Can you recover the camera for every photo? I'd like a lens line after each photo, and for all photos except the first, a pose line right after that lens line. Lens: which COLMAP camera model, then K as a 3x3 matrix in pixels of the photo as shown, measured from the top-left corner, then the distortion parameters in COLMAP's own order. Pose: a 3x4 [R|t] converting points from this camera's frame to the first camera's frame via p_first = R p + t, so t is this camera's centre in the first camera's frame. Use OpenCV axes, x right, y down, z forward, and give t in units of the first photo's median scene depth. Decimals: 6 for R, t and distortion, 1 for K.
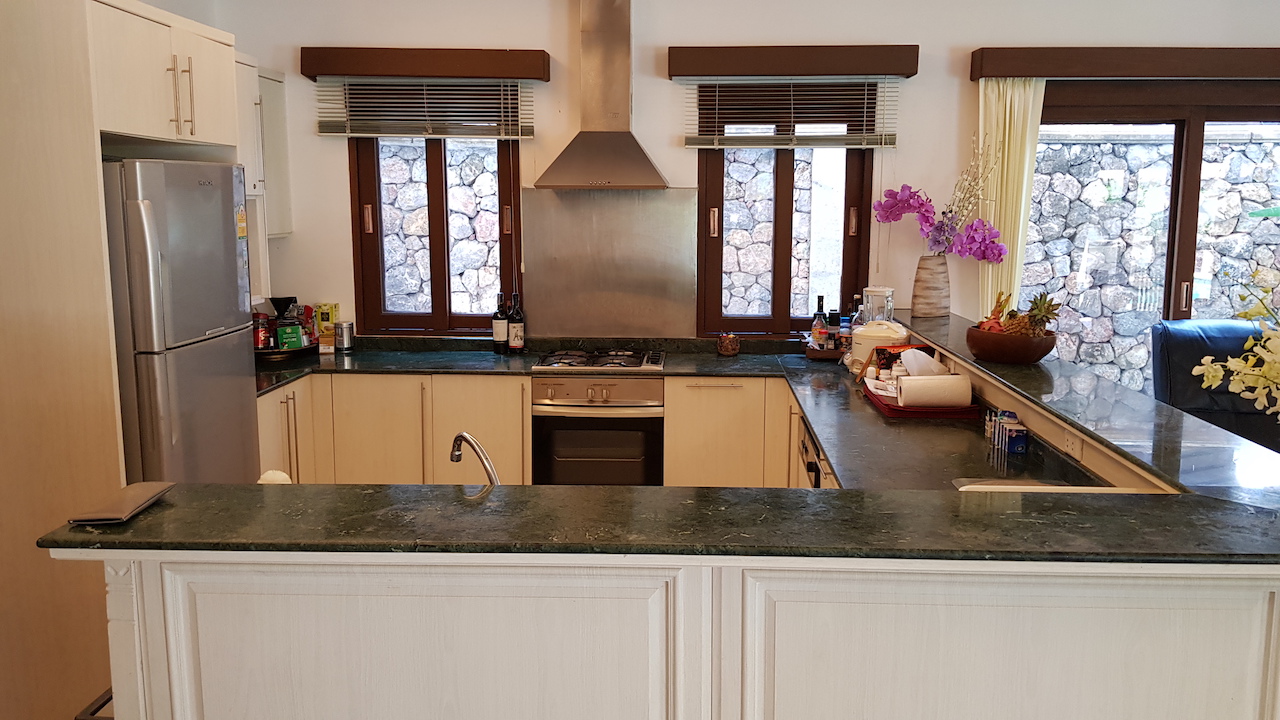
lens RADIAL K [[998.6, 0, 645.3], [0, 998.6, 344.0], [0, 0, 1]] dist [0.167249, -0.447400]
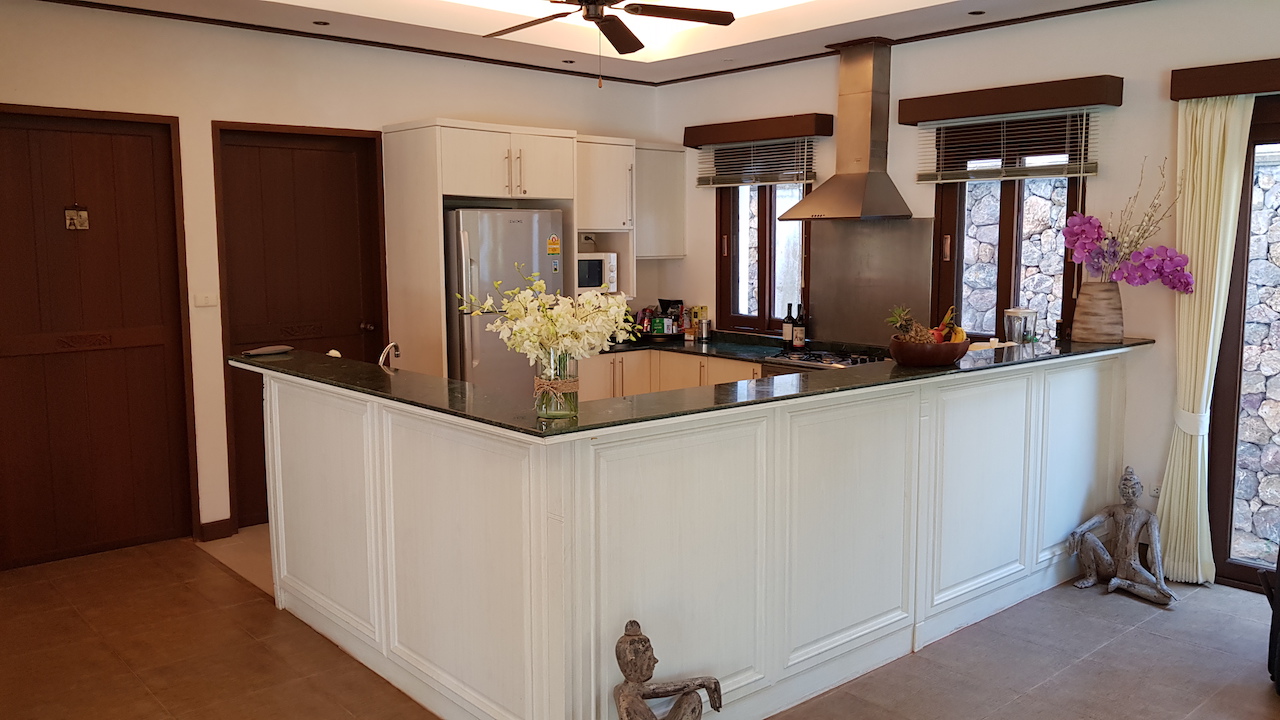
lens RADIAL K [[988.7, 0, 640.0], [0, 988.7, 360.0], [0, 0, 1]] dist [0.076651, -0.107725]
pose [[0.686405, 0.086401, -0.722068, 0.651018], [-0.099121, 0.994766, 0.024806, 0.009653], [0.720432, 0.054545, 0.691377, -0.010113]]
